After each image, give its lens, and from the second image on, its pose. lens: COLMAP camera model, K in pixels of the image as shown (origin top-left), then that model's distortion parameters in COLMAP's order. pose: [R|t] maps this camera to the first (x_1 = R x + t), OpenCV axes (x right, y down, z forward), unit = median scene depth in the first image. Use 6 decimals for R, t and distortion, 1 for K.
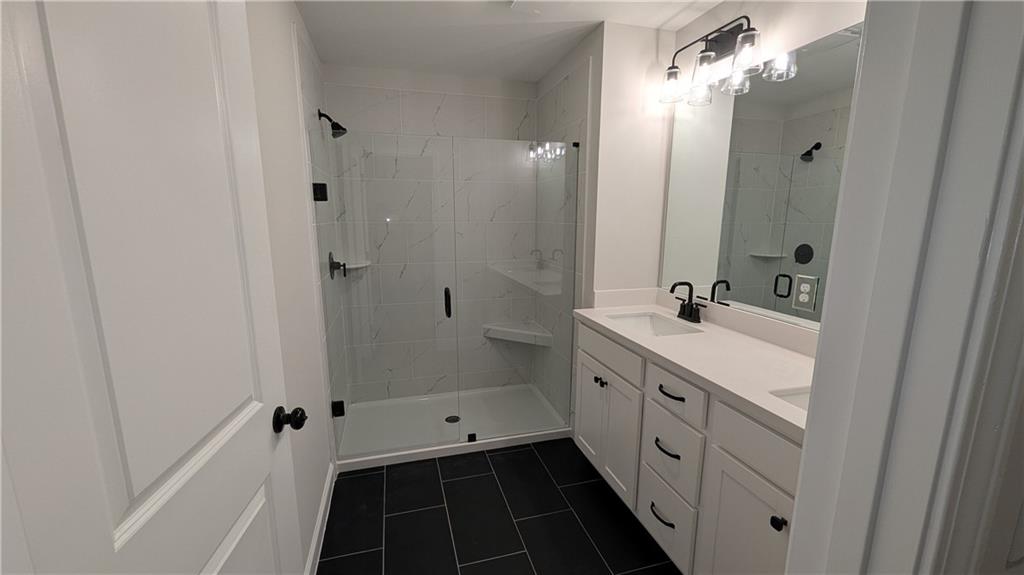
lens RADIAL K [[422.0, 0, 496.7], [0, 422.0, 290.1], [0, 0, 1]] dist [0.002409, -0.000887]
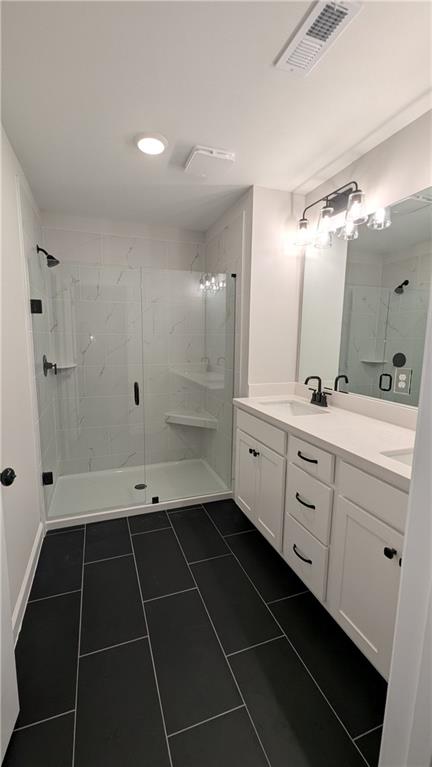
lens RADIAL K [[318.1, 0, 194.8], [0, 318.1, 375.9], [0, 0, 1]] dist [0.002018, 0.000512]
pose [[0.998313, -0.000647, 0.058050, 0.005909], [0.003482, 0.998805, -0.048743, 0.024061], [-0.057950, 0.048863, 0.997123, 0.016086]]
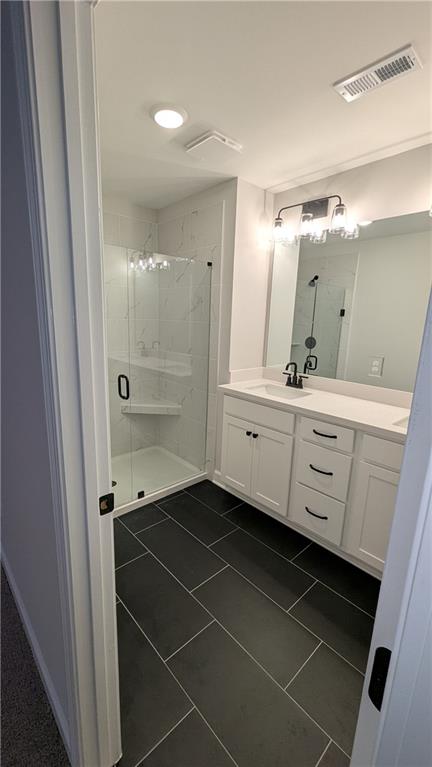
lens RADIAL K [[318.1, 0, 216.0], [0, 318.1, 377.9], [0, 0, 1]] dist [0.002018, 0.000512]
pose [[0.898165, -0.058179, 0.435793, -0.276025], [0.048779, 0.998273, 0.032737, -0.013365], [-0.436945, -0.008146, 0.899451, 0.075046]]
